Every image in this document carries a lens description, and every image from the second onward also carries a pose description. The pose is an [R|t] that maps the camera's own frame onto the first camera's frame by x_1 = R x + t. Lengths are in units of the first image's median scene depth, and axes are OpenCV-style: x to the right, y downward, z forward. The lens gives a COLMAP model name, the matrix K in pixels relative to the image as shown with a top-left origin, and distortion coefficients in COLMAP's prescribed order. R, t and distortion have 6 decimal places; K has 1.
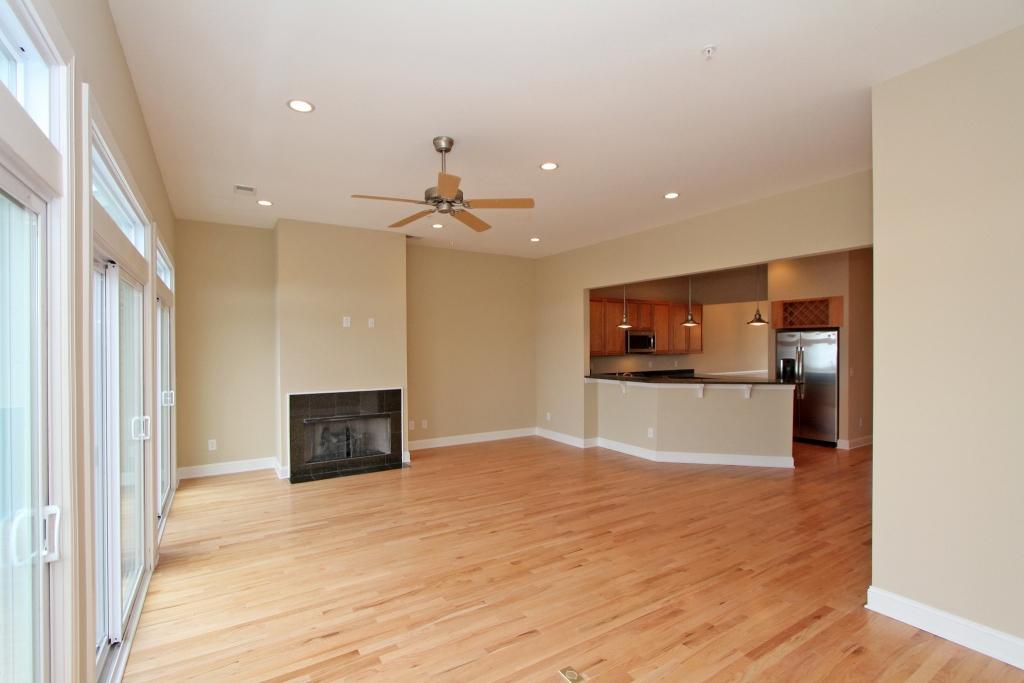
lens RADIAL K [[470.6, 0, 505.4], [0, 470.6, 349.3], [0, 0, 1]] dist [-0.018811, 0.003572]
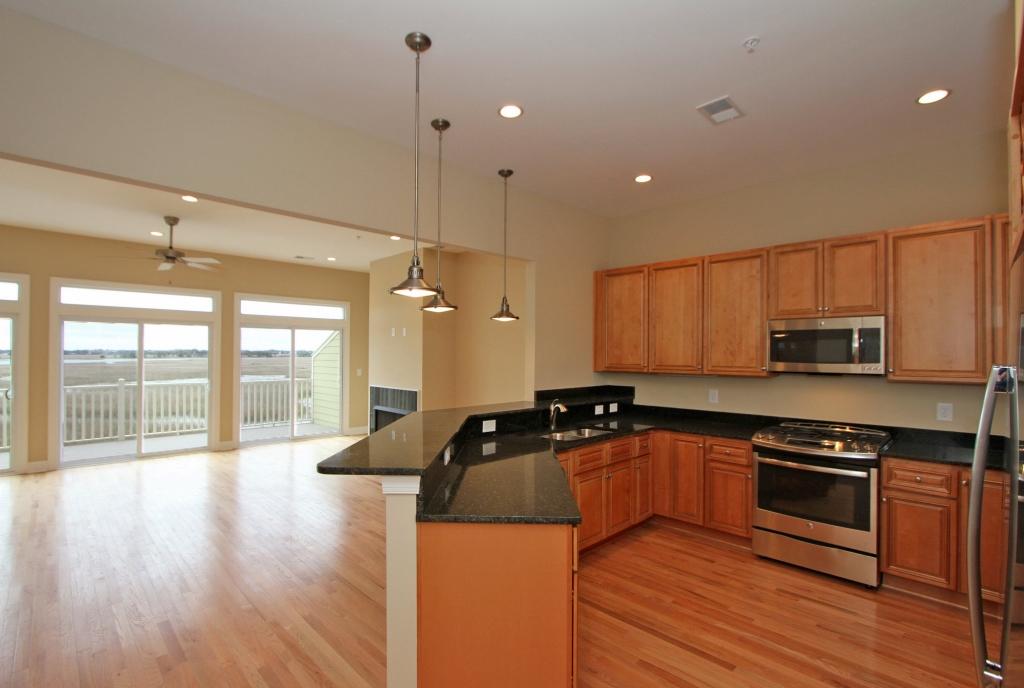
lens RADIAL K [[474.3, 0, 503.1], [0, 474.3, 350.9], [0, 0, 1]] dist [-0.018736, 0.000561]
pose [[0.215831, 0.000350, -0.976431, 0.935377], [-0.013982, 0.999899, -0.002733, -0.010011], [0.976331, 0.014242, 0.215814, 1.003708]]
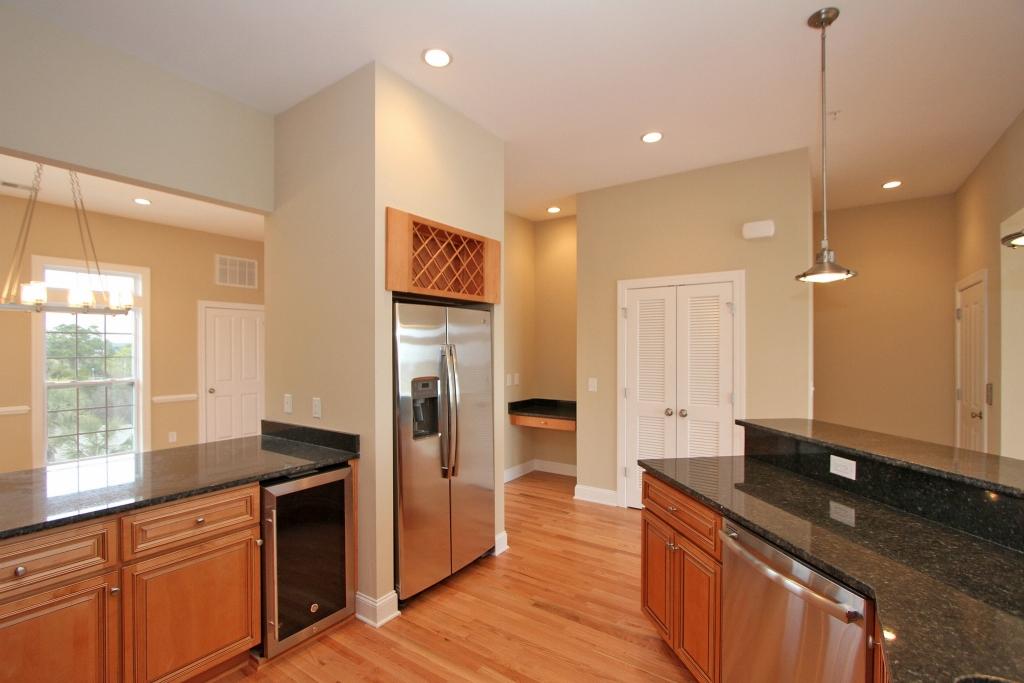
lens RADIAL K [[470.6, 0, 505.4], [0, 470.6, 349.3], [0, 0, 1]] dist [-0.018811, 0.003572]
pose [[-0.393585, 0.001466, 0.919287, 0.309798], [0.008858, 0.999958, 0.002198, -0.002293], [-0.919246, 0.009008, -0.393581, 1.389348]]
